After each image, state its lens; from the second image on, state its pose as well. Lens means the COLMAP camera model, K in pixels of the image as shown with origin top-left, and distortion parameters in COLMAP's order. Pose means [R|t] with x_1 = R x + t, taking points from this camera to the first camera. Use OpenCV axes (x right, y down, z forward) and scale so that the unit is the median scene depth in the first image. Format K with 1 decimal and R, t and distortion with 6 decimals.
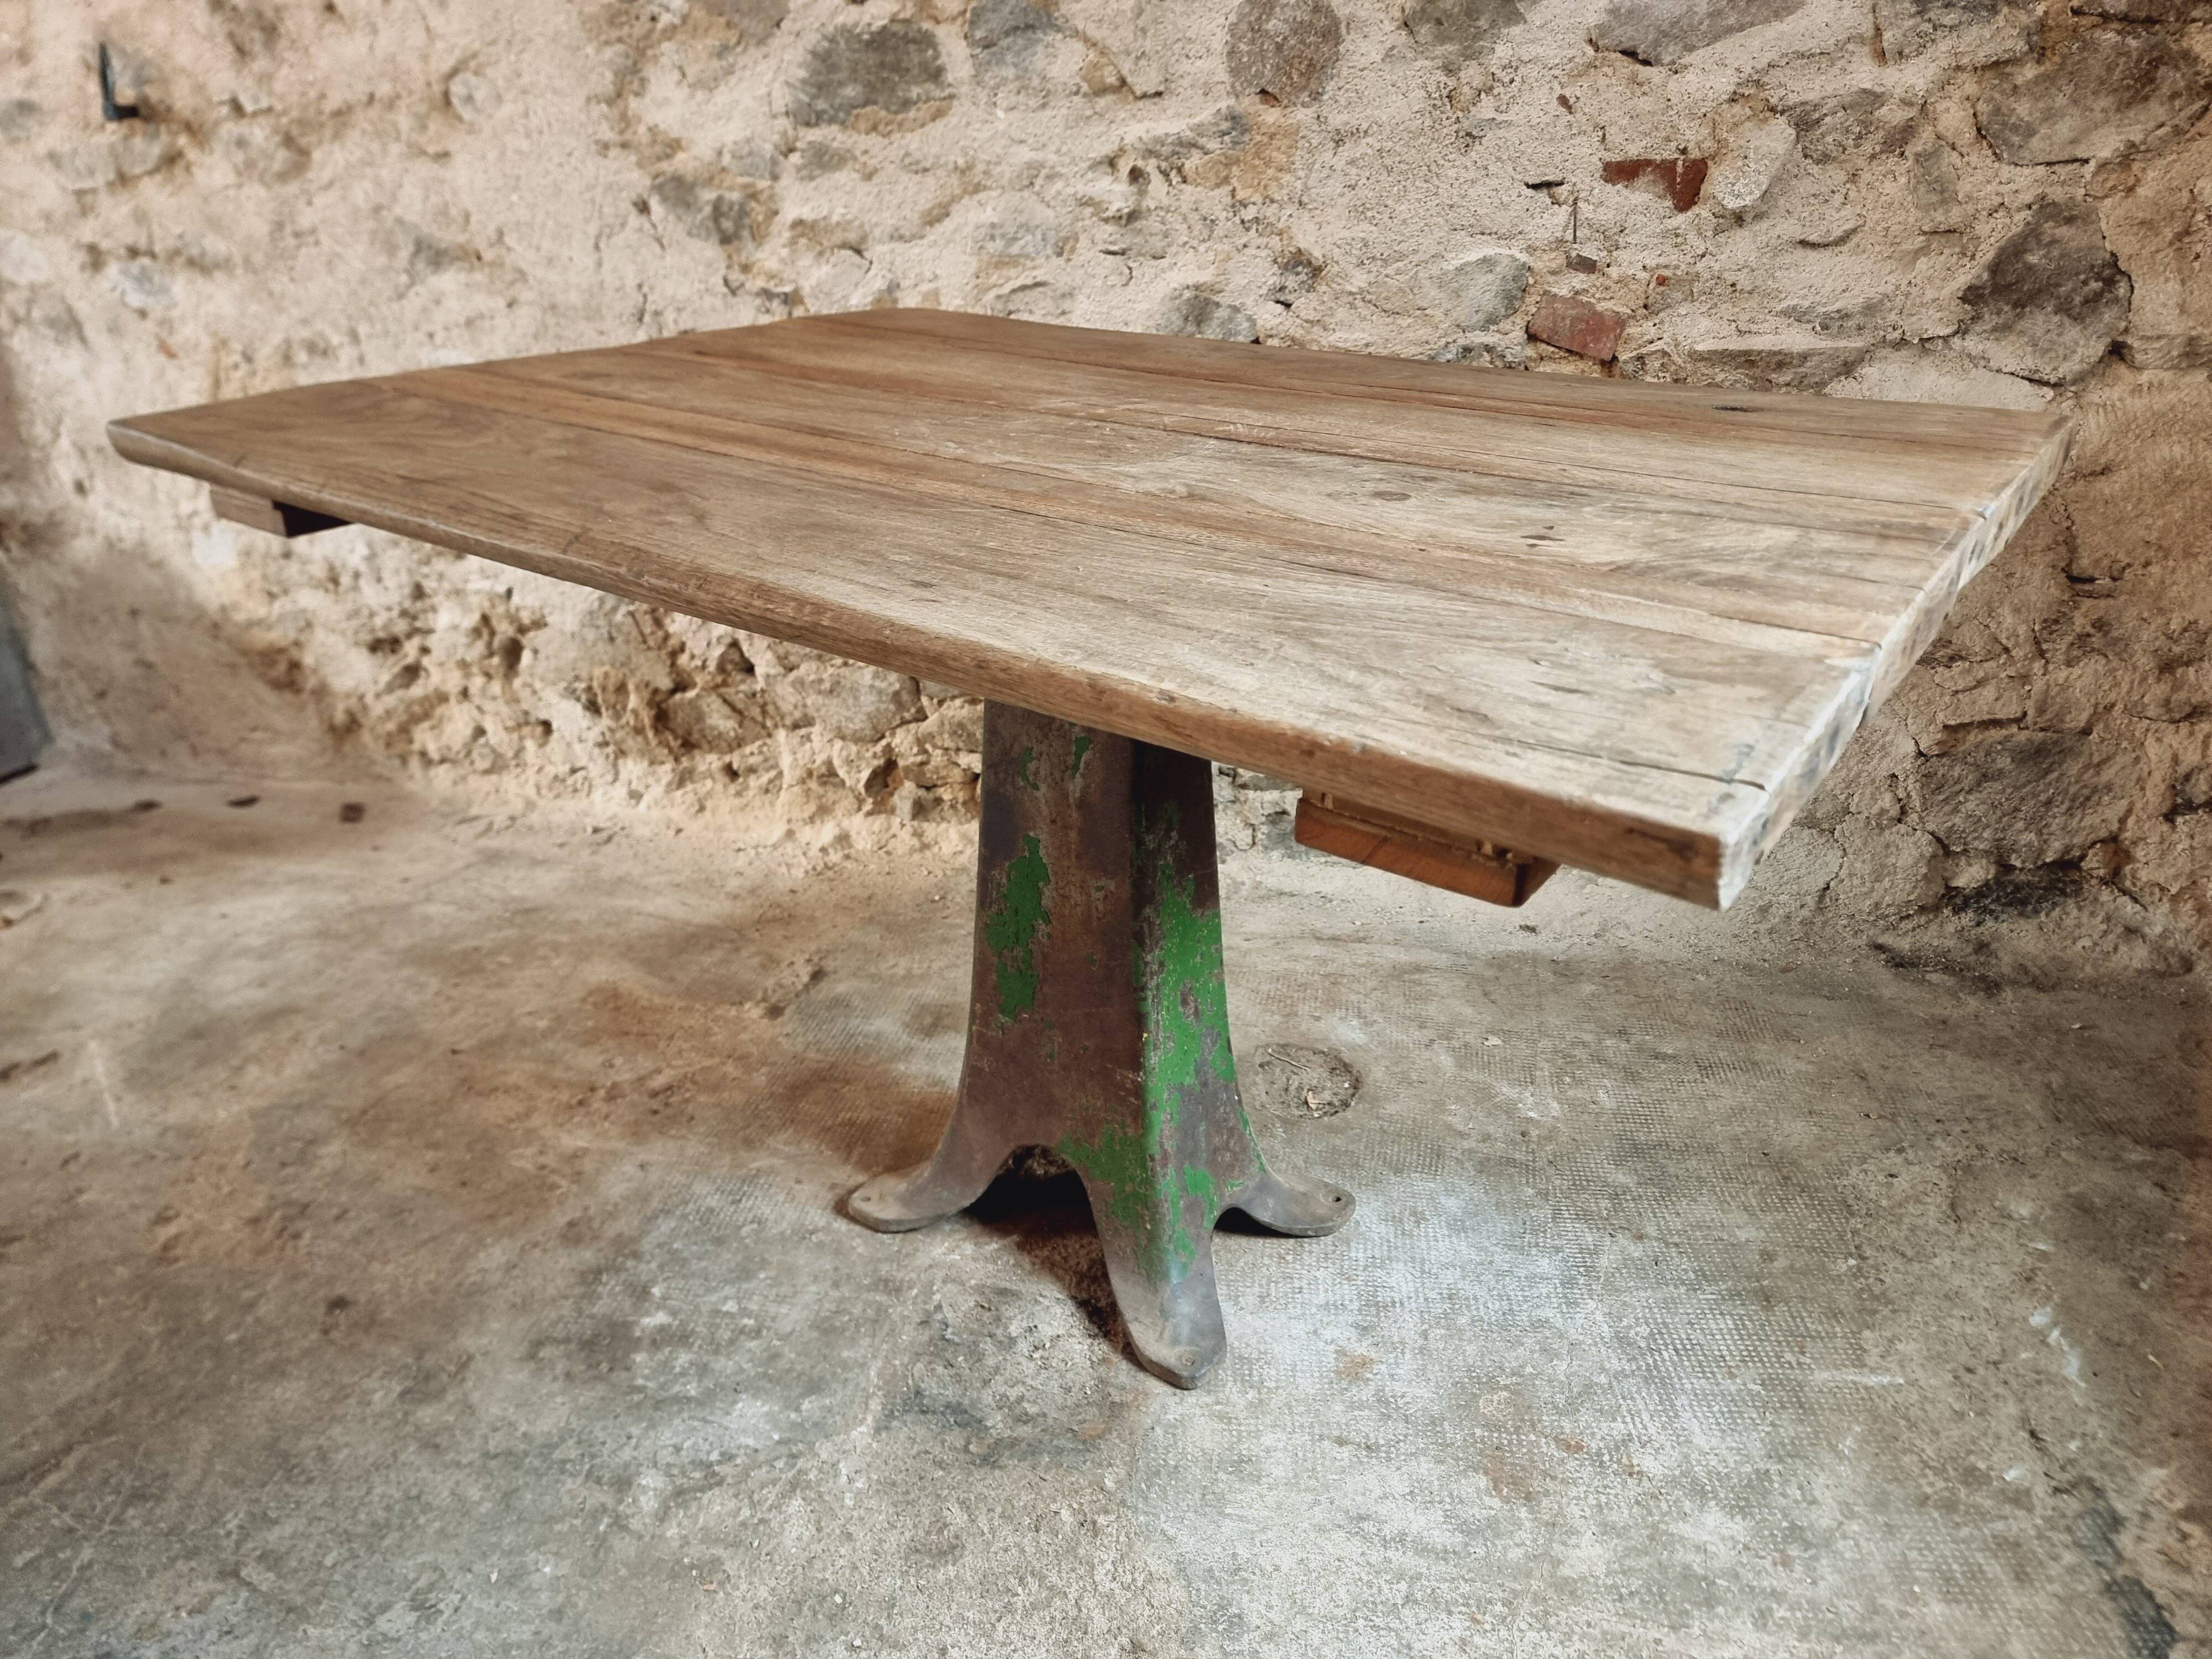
lens RADIAL K [[1531.4, 0, 1085.9], [0, 1531.4, 824.3], [0, 0, 1]] dist [0.053352, -0.046172]
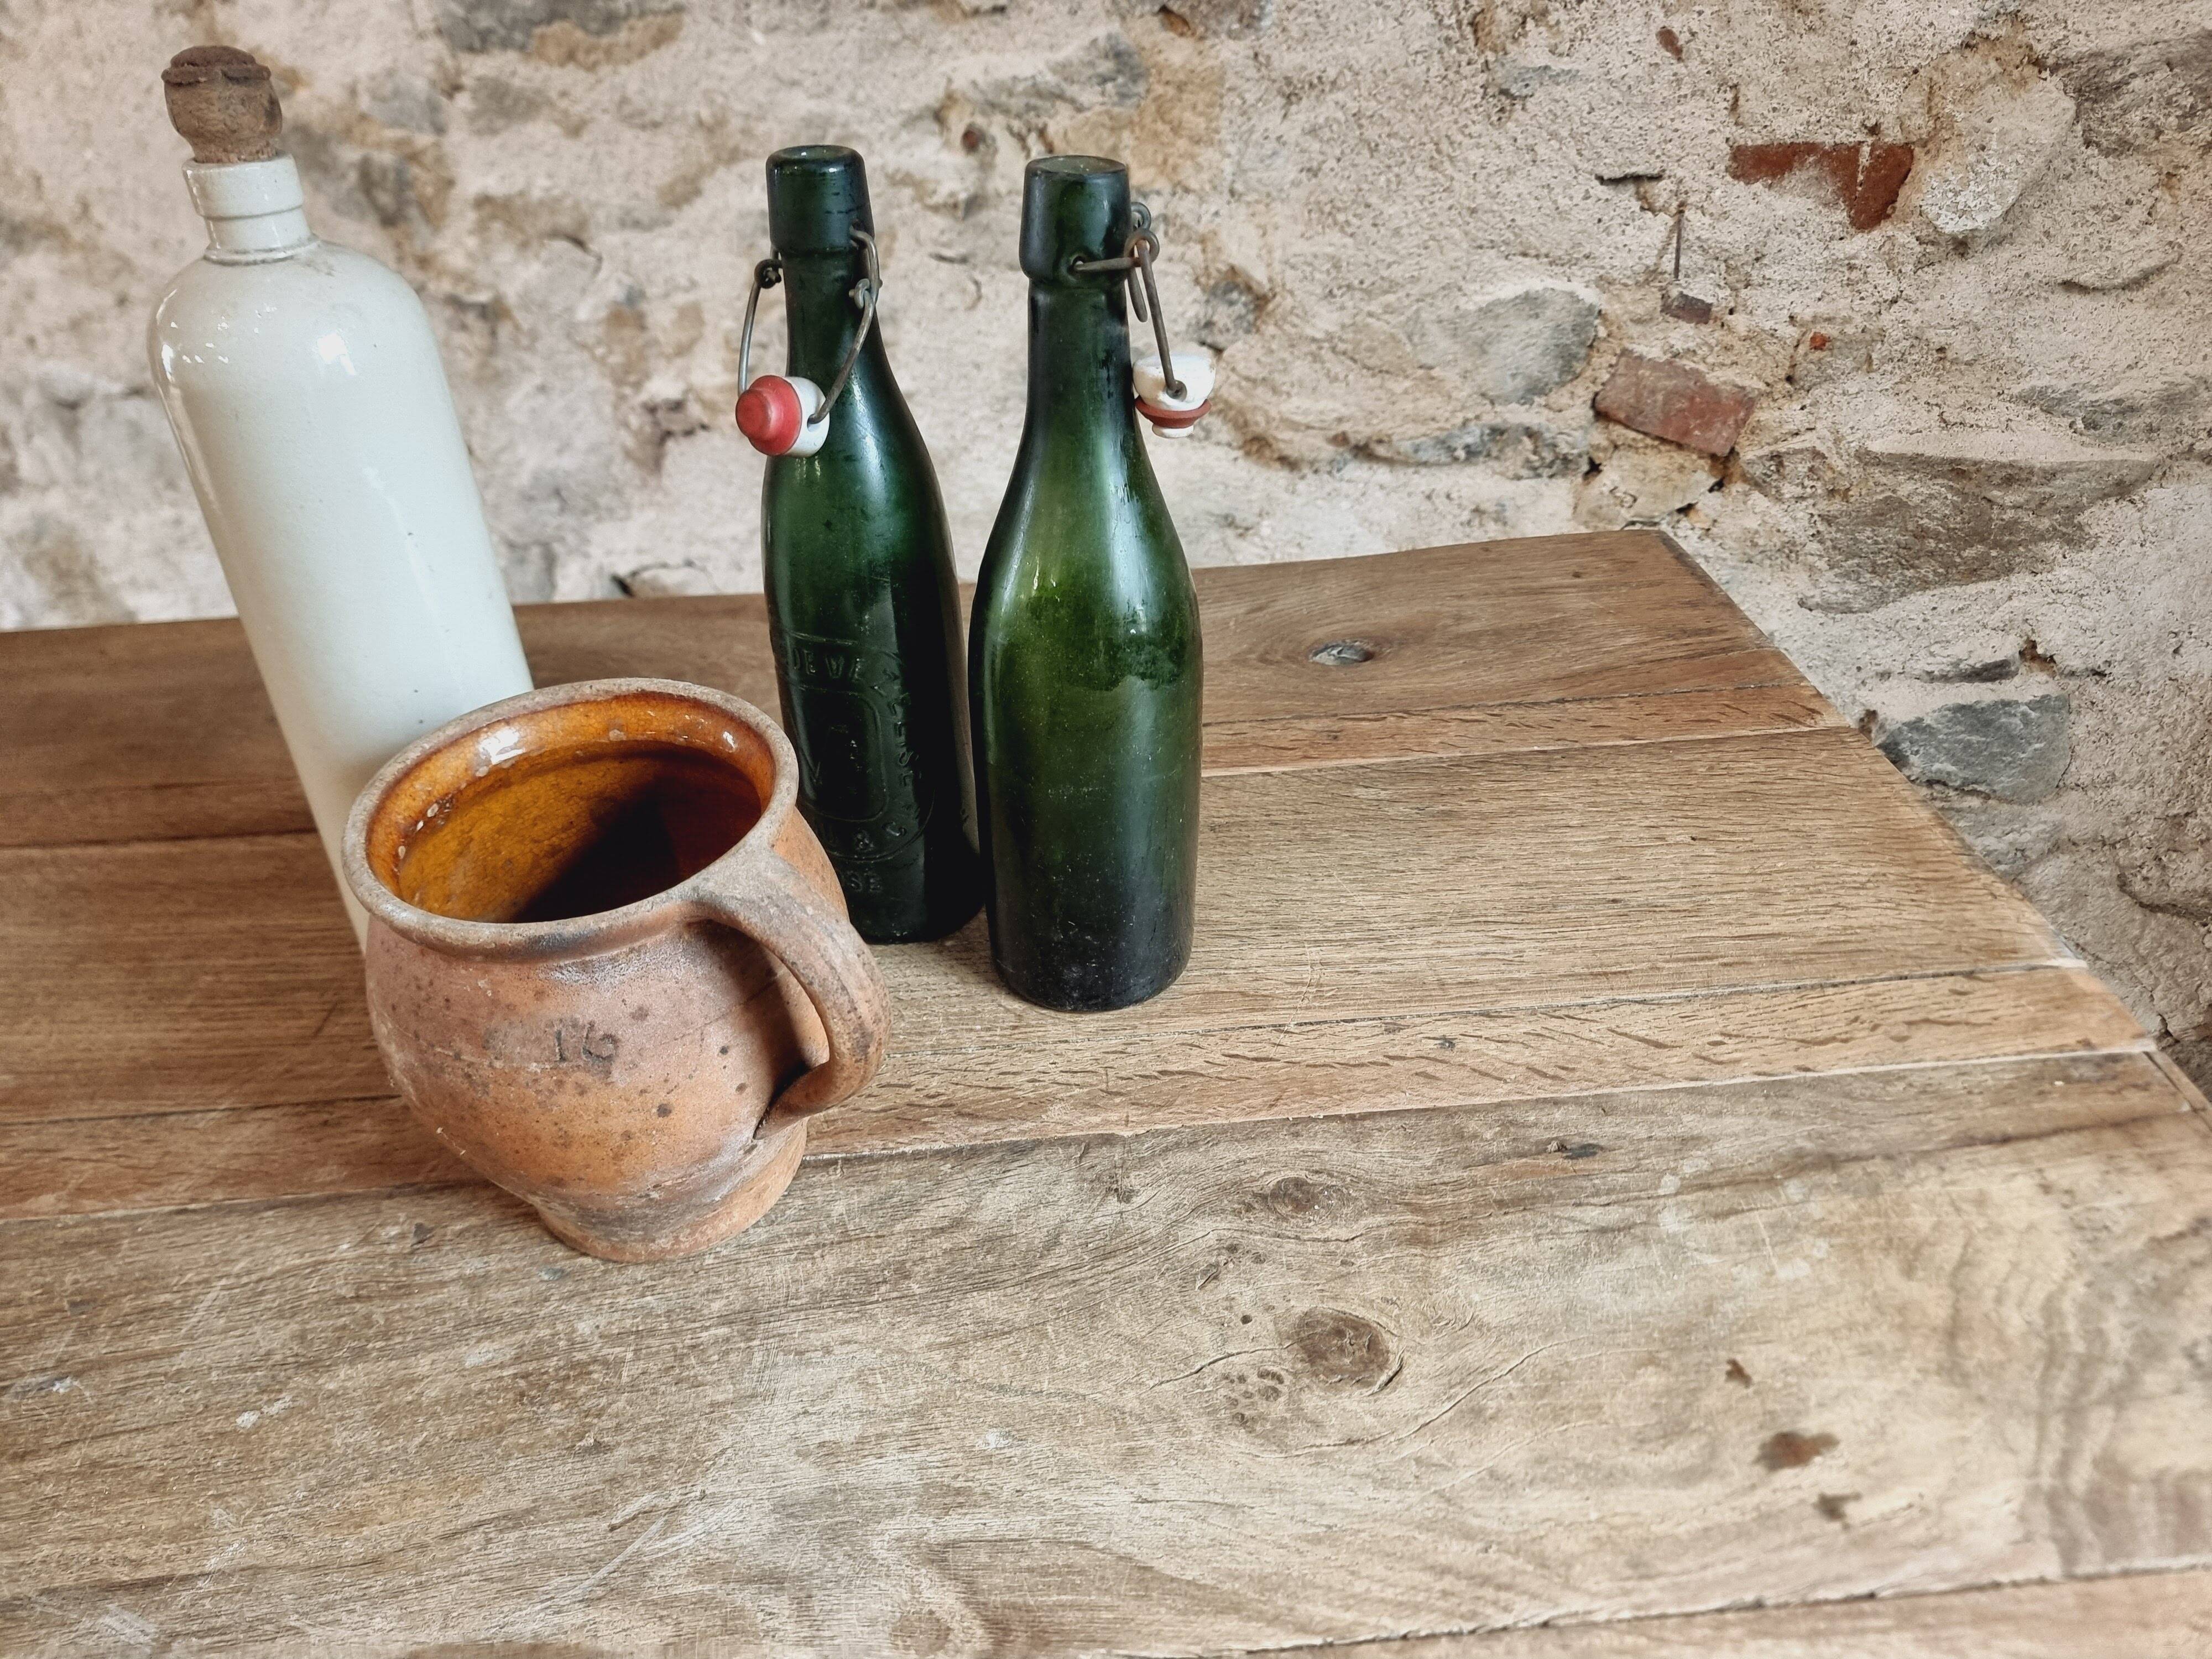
lens RADIAL K [[1545.0, 0, 1101.4], [0, 1545.0, 827.3], [0, 0, 1]] dist [0.047345, -0.042048]
pose [[0.999097, -0.000748, -0.042475, 0.113537], [0.007758, 0.986245, 0.165105, -0.256540], [0.041767, -0.165286, 0.985361, 0.343913]]
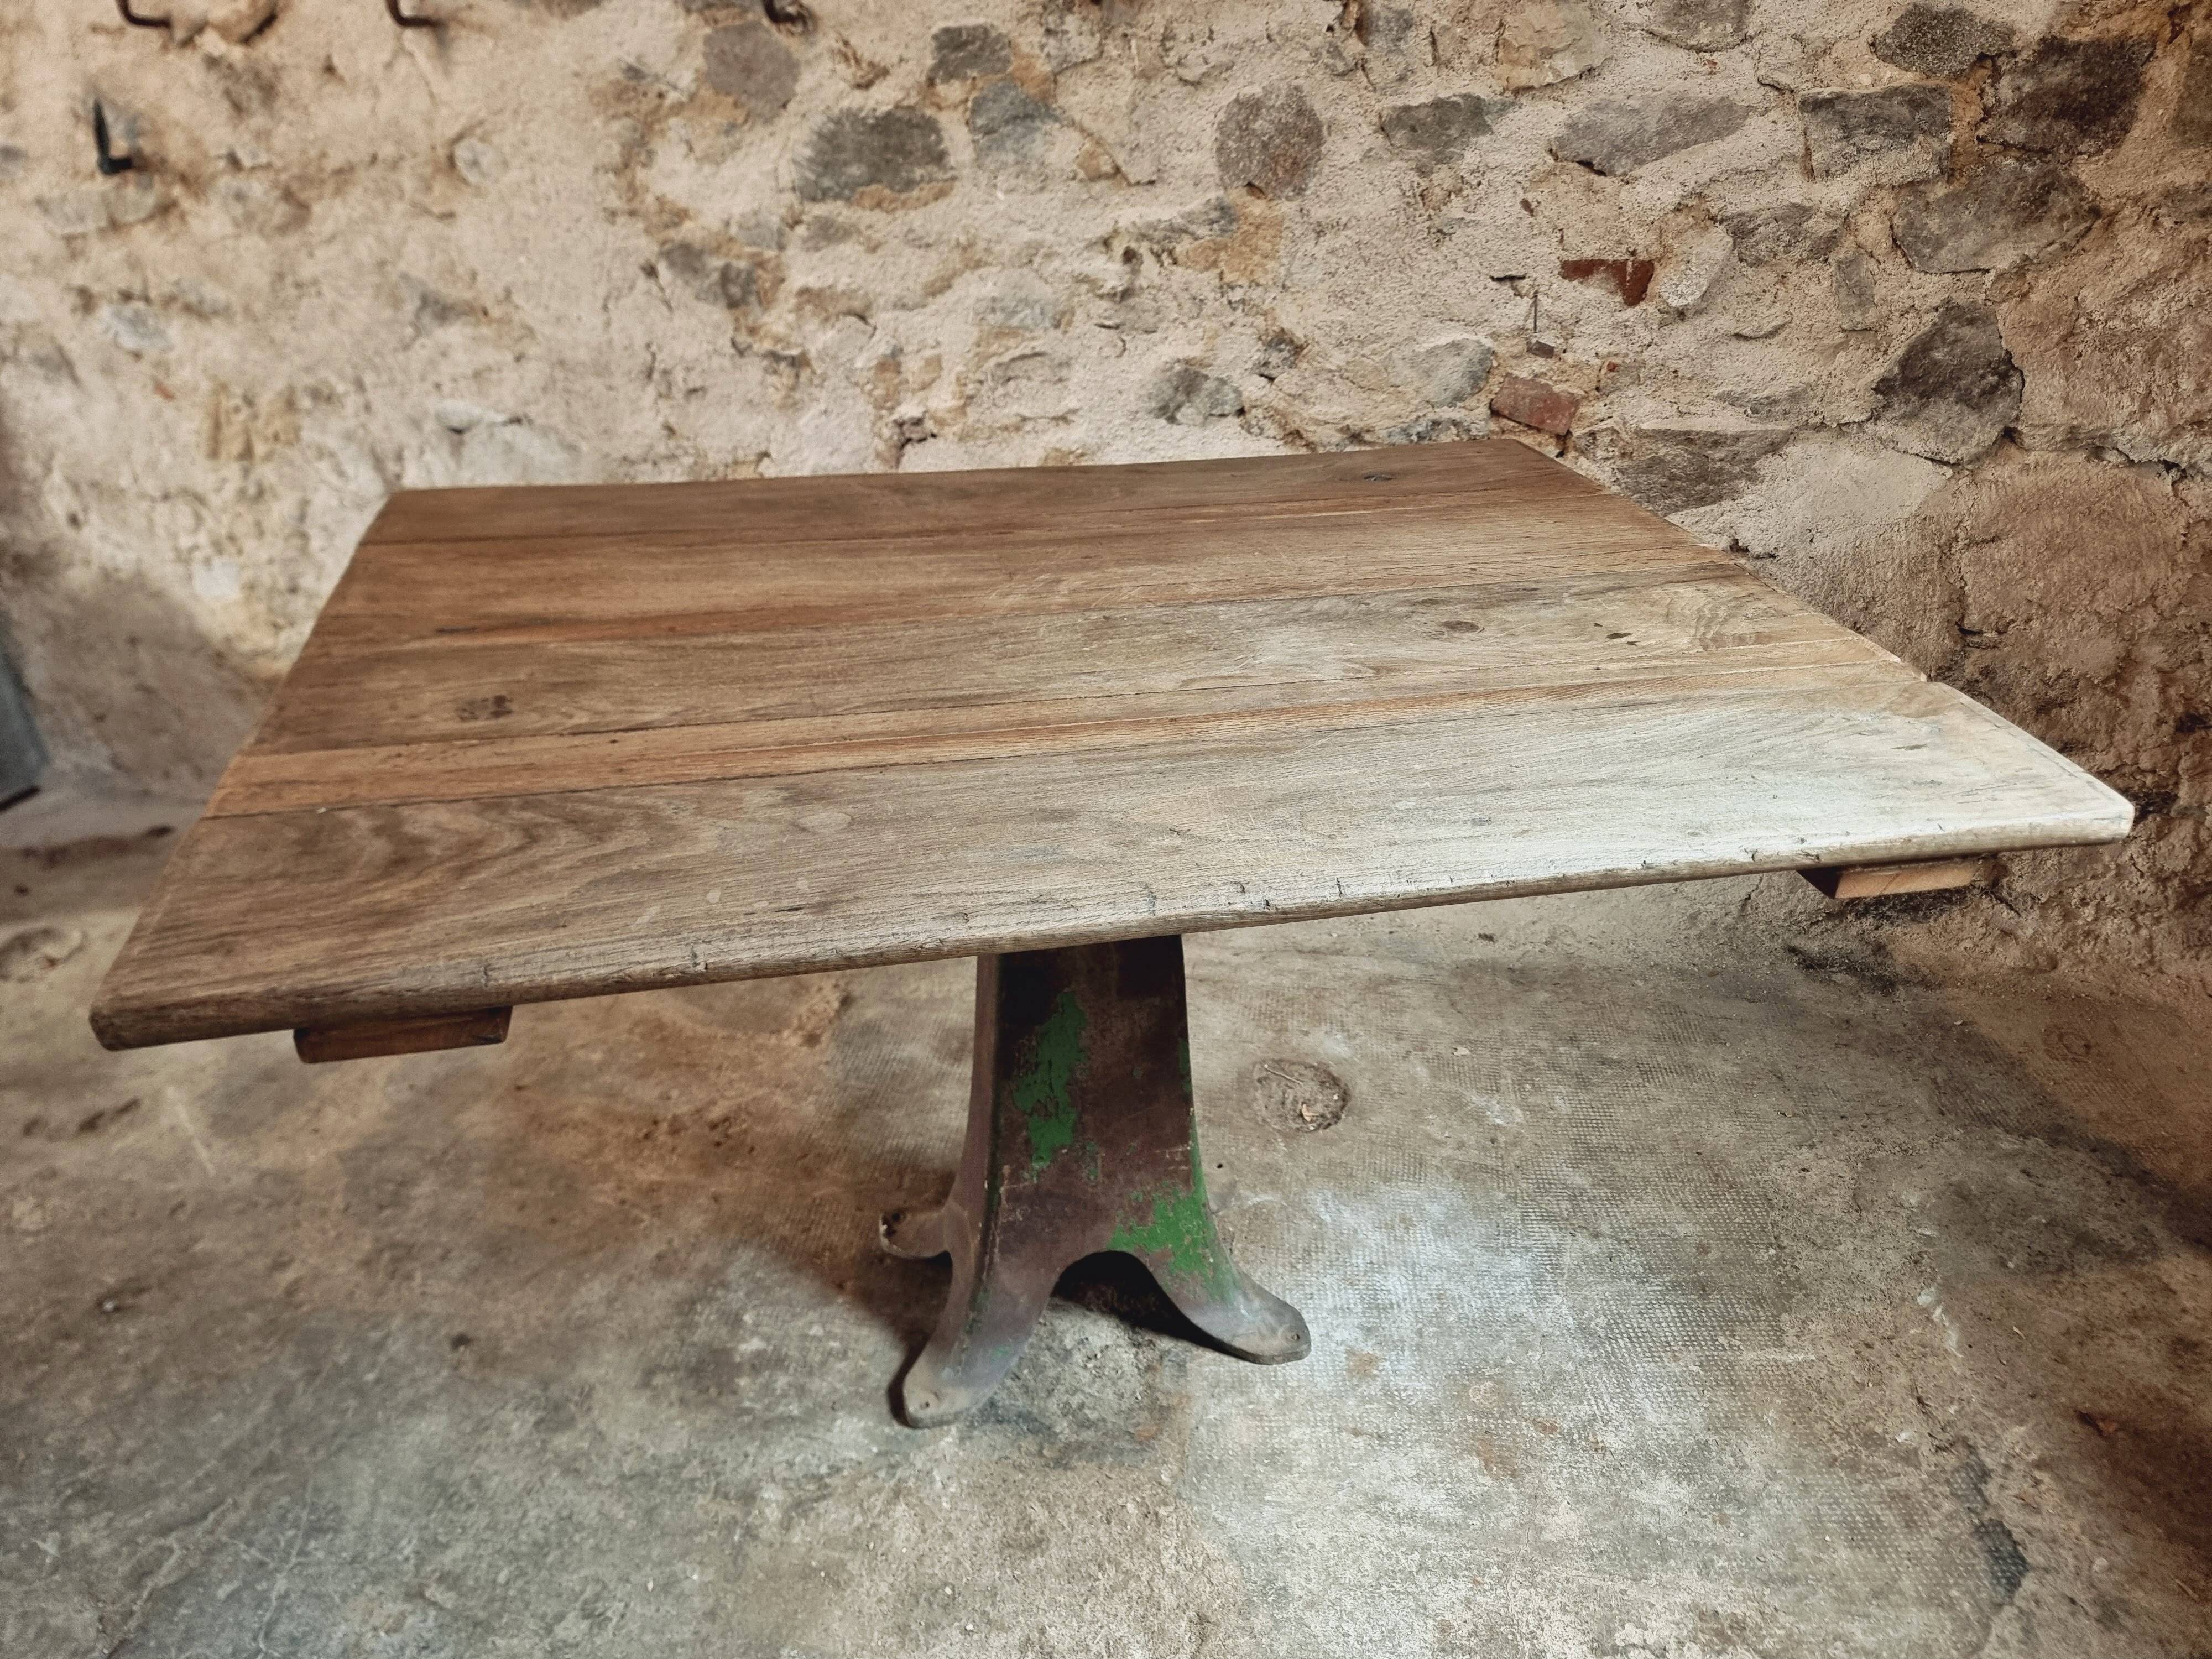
lens RADIAL K [[1527.6, 0, 1101.9], [0, 1527.6, 841.8], [0, 0, 1]] dist [0.052986, -0.048972]
pose [[0.997851, -0.022848, 0.061417, -0.062781], [0.018305, 0.997125, 0.073526, -0.097500], [-0.062920, -0.072243, 0.995400, -0.089690]]
